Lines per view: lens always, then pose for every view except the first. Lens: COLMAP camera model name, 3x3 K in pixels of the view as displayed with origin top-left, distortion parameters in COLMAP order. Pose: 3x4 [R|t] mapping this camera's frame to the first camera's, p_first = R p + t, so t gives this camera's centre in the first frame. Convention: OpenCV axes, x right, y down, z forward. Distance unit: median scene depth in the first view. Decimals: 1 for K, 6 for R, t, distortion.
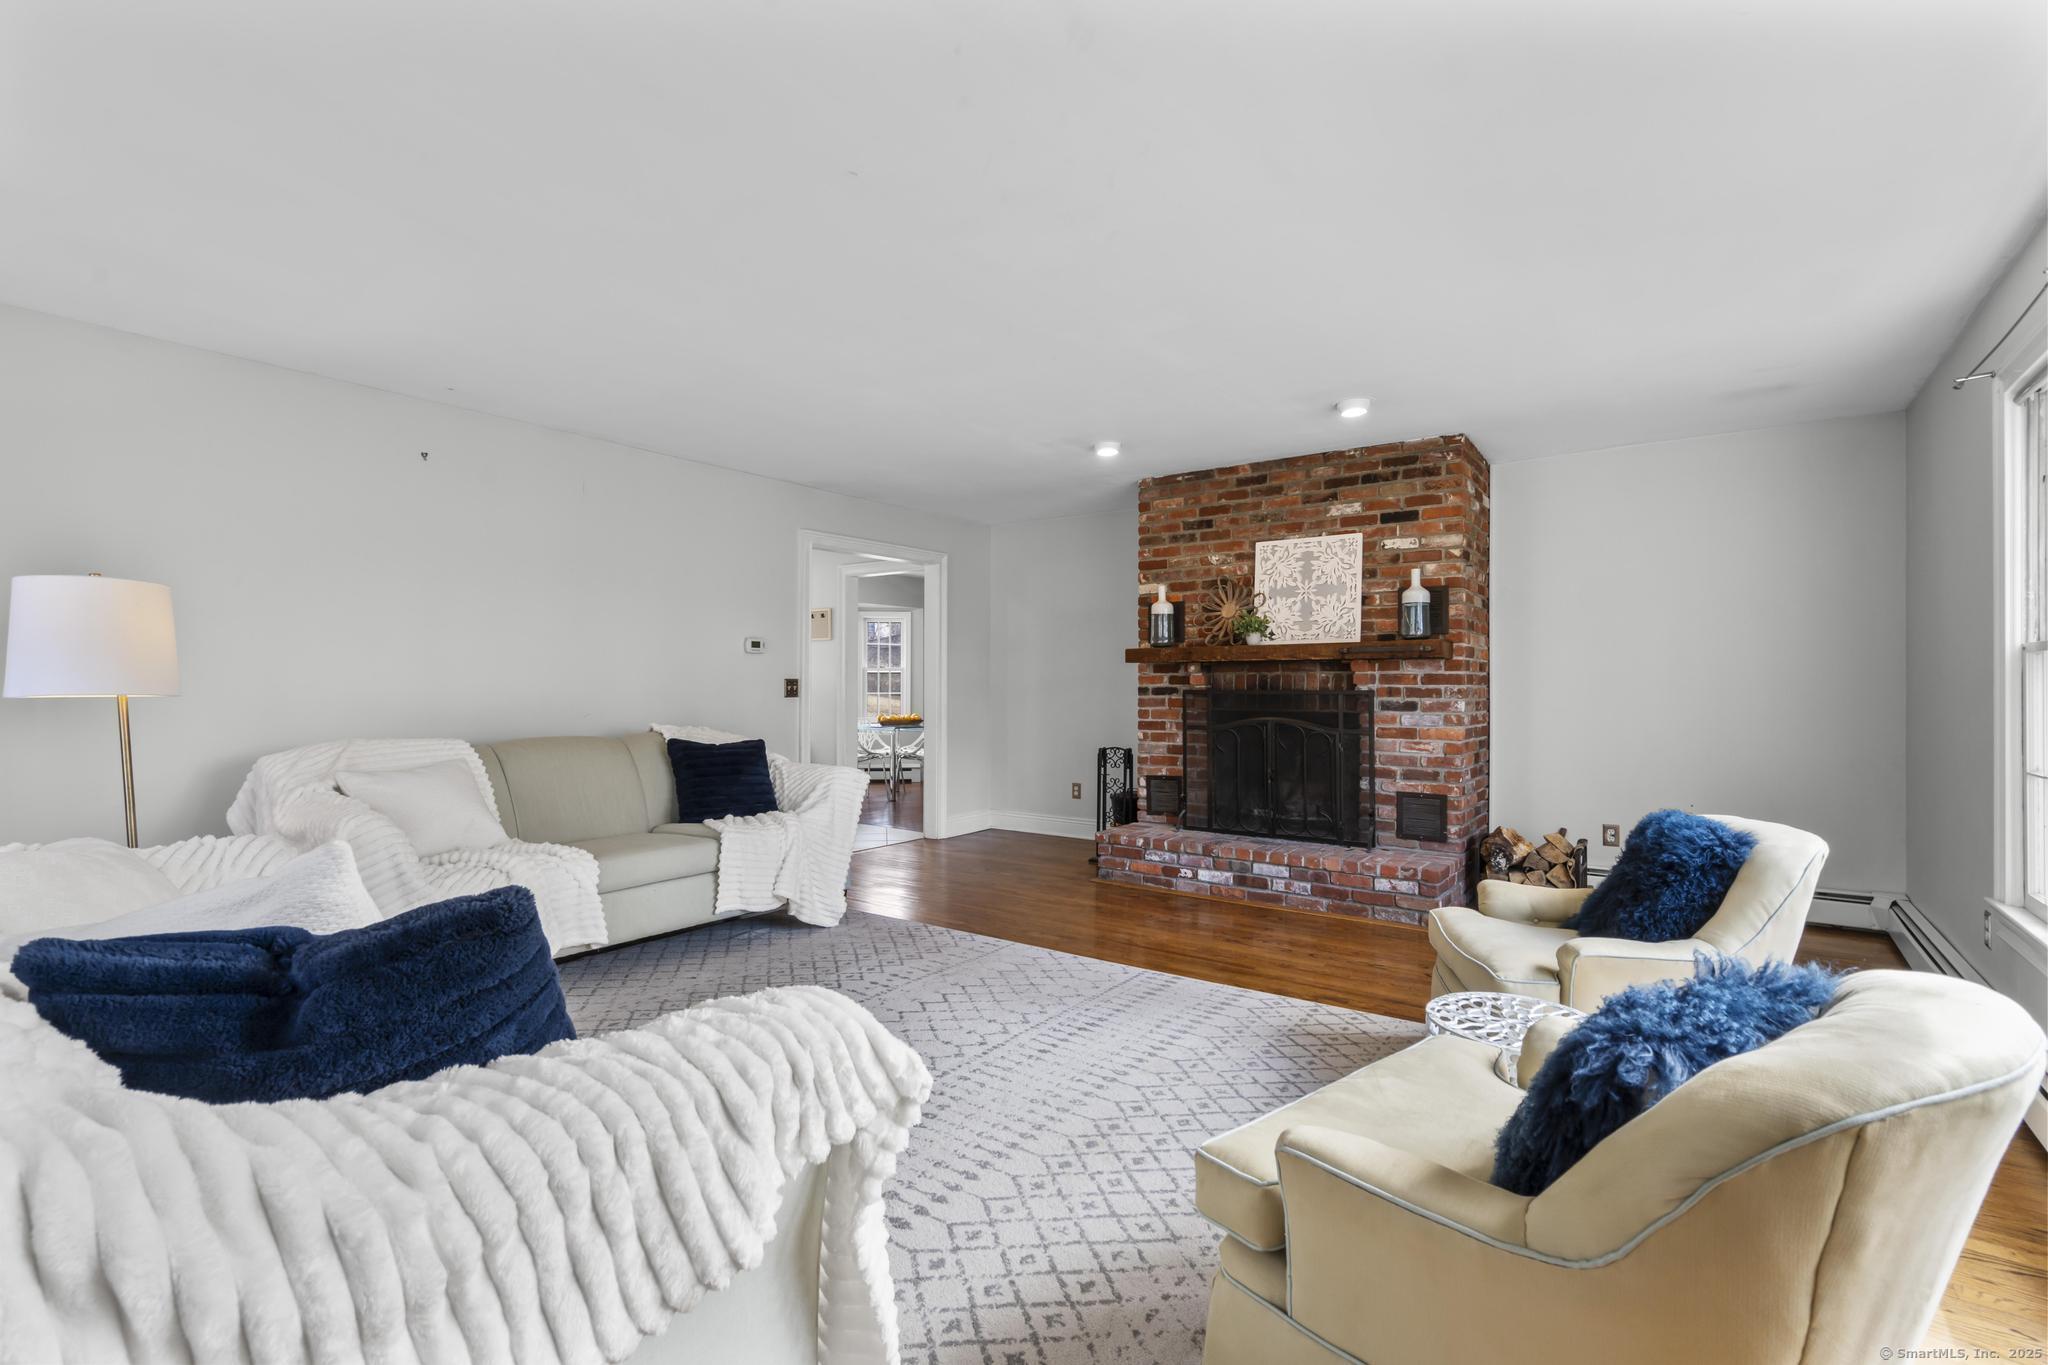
lens RADIAL K [[932.6, 0, 1017.0], [0, 932.6, 683.5], [0, 0, 1]] dist [-0.005901, 0.005108]
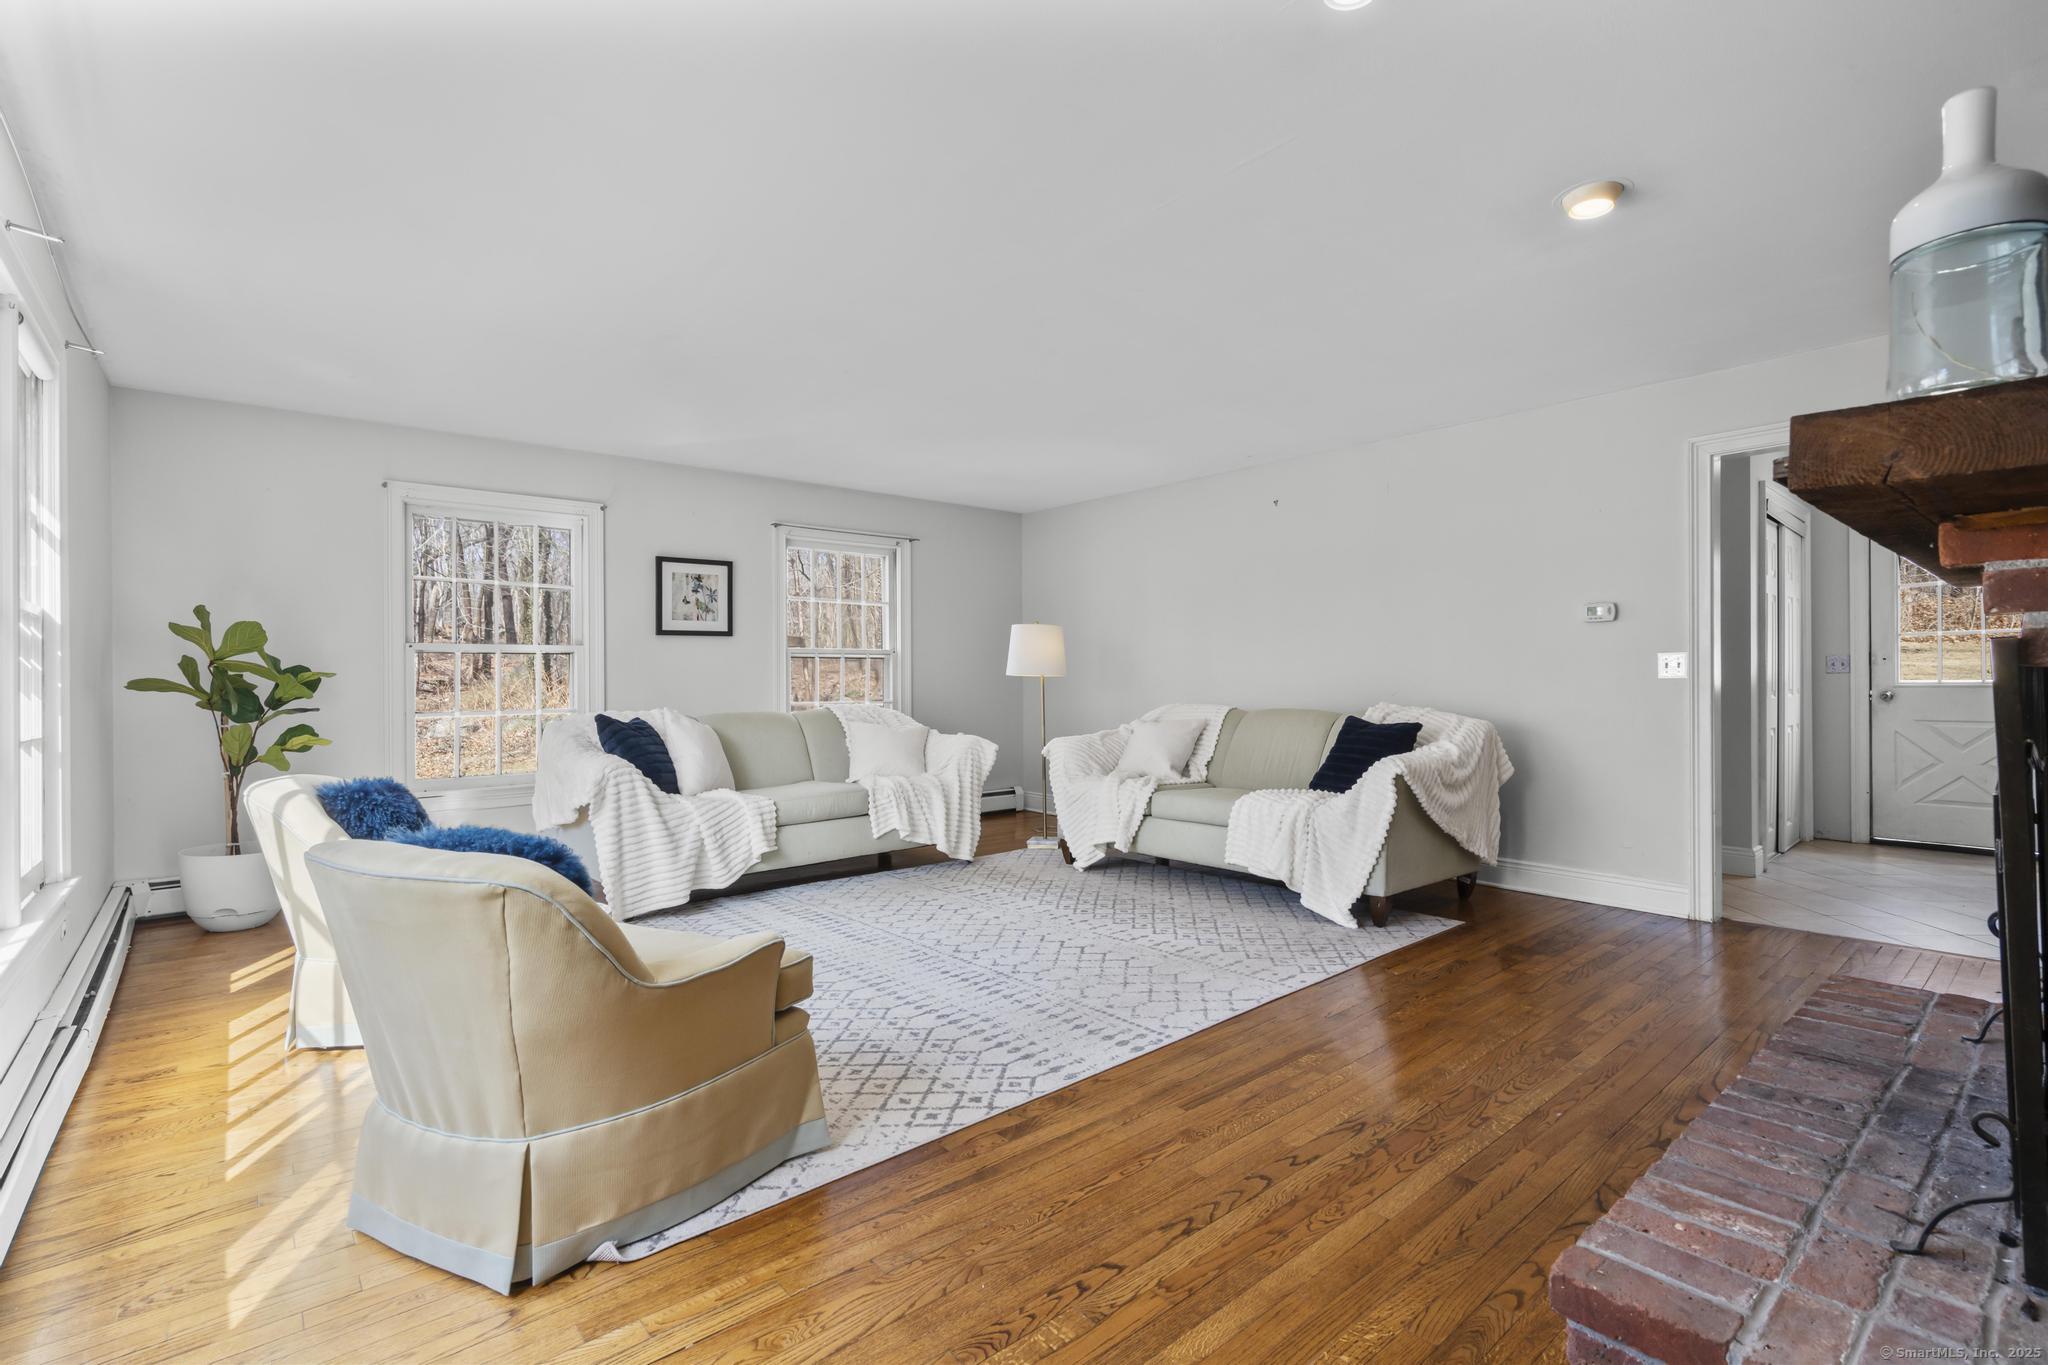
lens RADIAL K [[932.6, 0, 1020.5], [0, 932.6, 684.8], [0, 0, 1]] dist [-0.005901, 0.005108]
pose [[-0.227093, 0.002096, -0.973871, 1.018407], [0.008820, 0.999961, 0.000095, 0.028837], [0.973833, -0.008568, -0.227103, 1.205369]]
